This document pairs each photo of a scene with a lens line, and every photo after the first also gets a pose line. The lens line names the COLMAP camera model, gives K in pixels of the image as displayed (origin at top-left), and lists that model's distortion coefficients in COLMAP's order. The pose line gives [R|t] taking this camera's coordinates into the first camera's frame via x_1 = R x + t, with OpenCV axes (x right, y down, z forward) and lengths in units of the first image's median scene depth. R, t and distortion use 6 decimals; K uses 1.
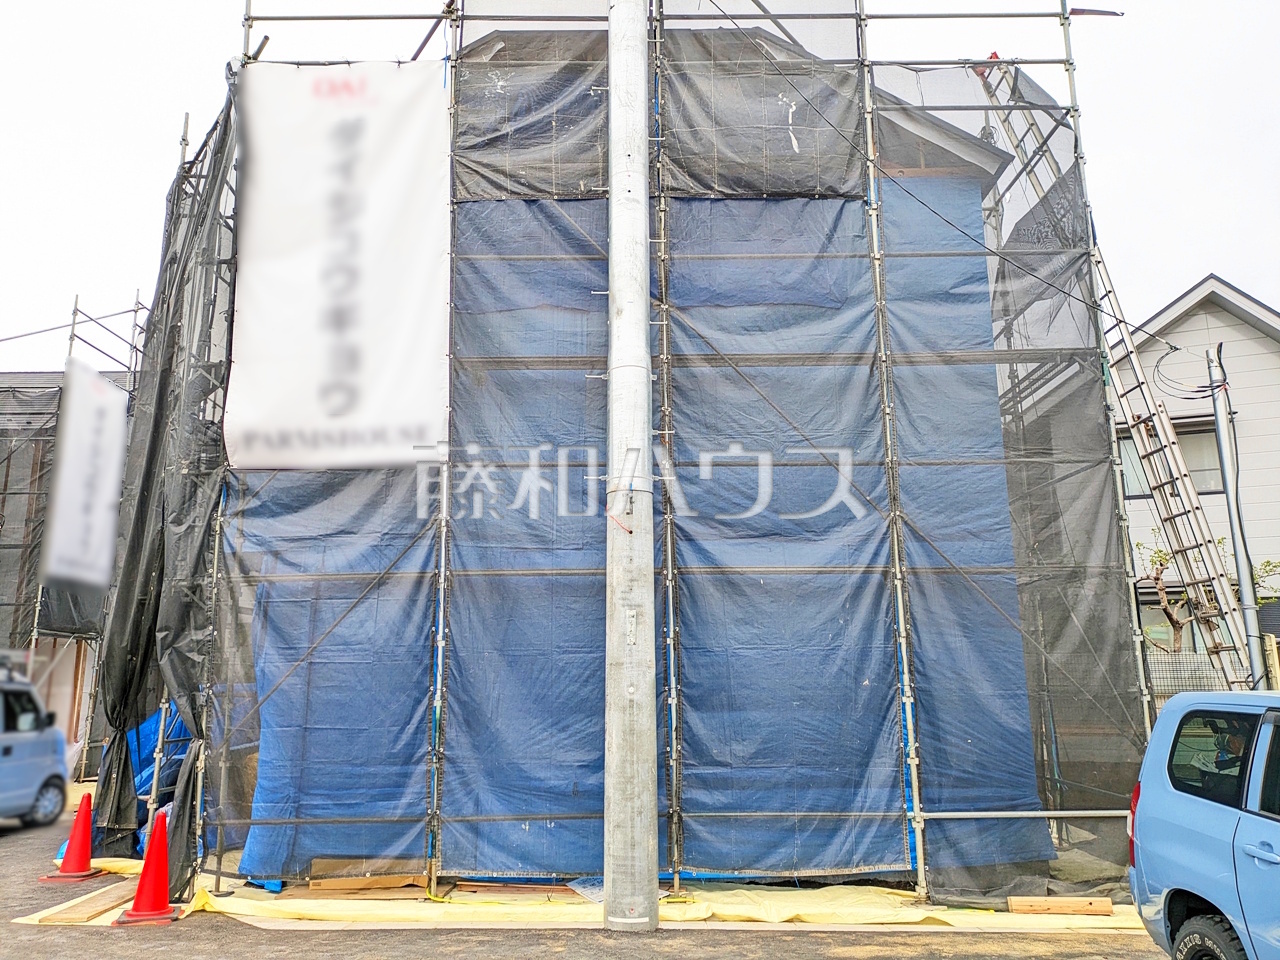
lens RADIAL K [[932.7, 0, 636.6], [0, 932.7, 479.9], [0, 0, 1]] dist [0.053464, -0.021060]
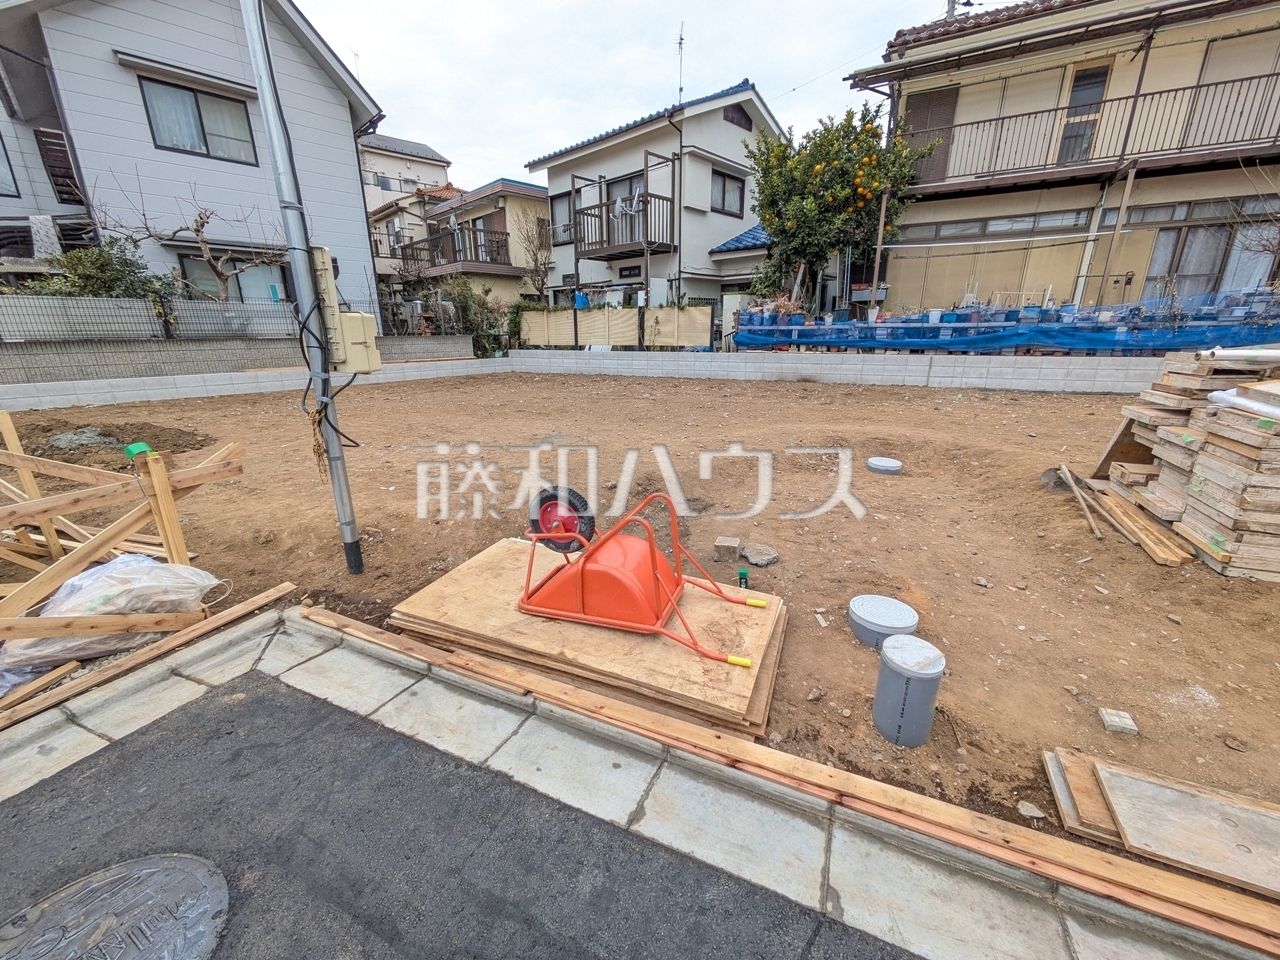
lens RADIAL K [[504.3, 0, 641.1], [0, 504.3, 478.4], [0, 0, 1]] dist [-0.000279, 0.002327]
pose [[0.400894, -0.256471, 0.879492, 0.349512], [-0.189734, 0.915956, 0.353589, 0.129640], [-0.896262, -0.308621, 0.318540, 0.556755]]
